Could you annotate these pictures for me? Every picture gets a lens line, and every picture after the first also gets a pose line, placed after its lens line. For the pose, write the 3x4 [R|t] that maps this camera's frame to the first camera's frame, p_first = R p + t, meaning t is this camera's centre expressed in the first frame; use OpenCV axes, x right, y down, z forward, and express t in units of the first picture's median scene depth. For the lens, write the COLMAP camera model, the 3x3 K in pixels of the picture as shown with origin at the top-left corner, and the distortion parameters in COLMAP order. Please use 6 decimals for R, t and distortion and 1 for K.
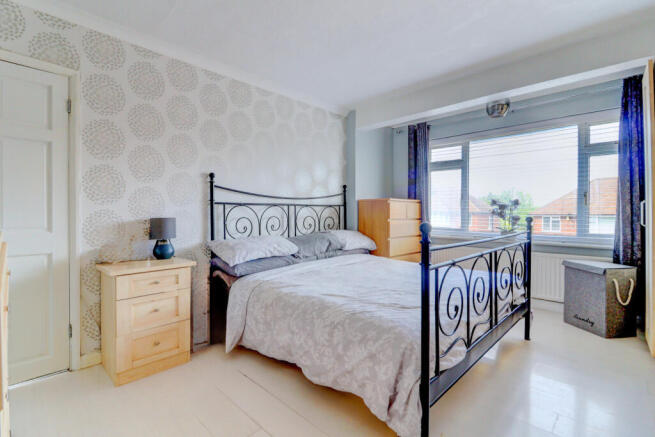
lens RADIAL K [[305.3, 0, 329.5], [0, 305.3, 211.2], [0, 0, 1]] dist [0.001106, -0.000044]
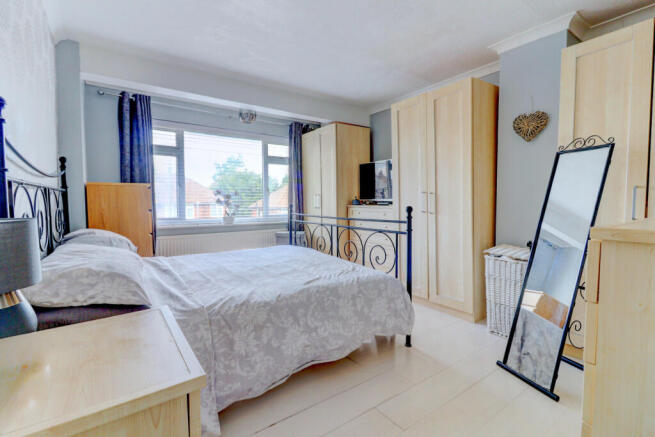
lens RADIAL K [[305.3, 0, 329.5], [0, 305.3, 211.2], [0, 0, 1]] dist [0.001106, -0.000044]
pose [[0.176167, -0.039282, 0.983576, -0.480168], [0.000332, 0.999206, 0.039847, -0.003231], [-0.984360, -0.006693, 0.176040, 0.366231]]
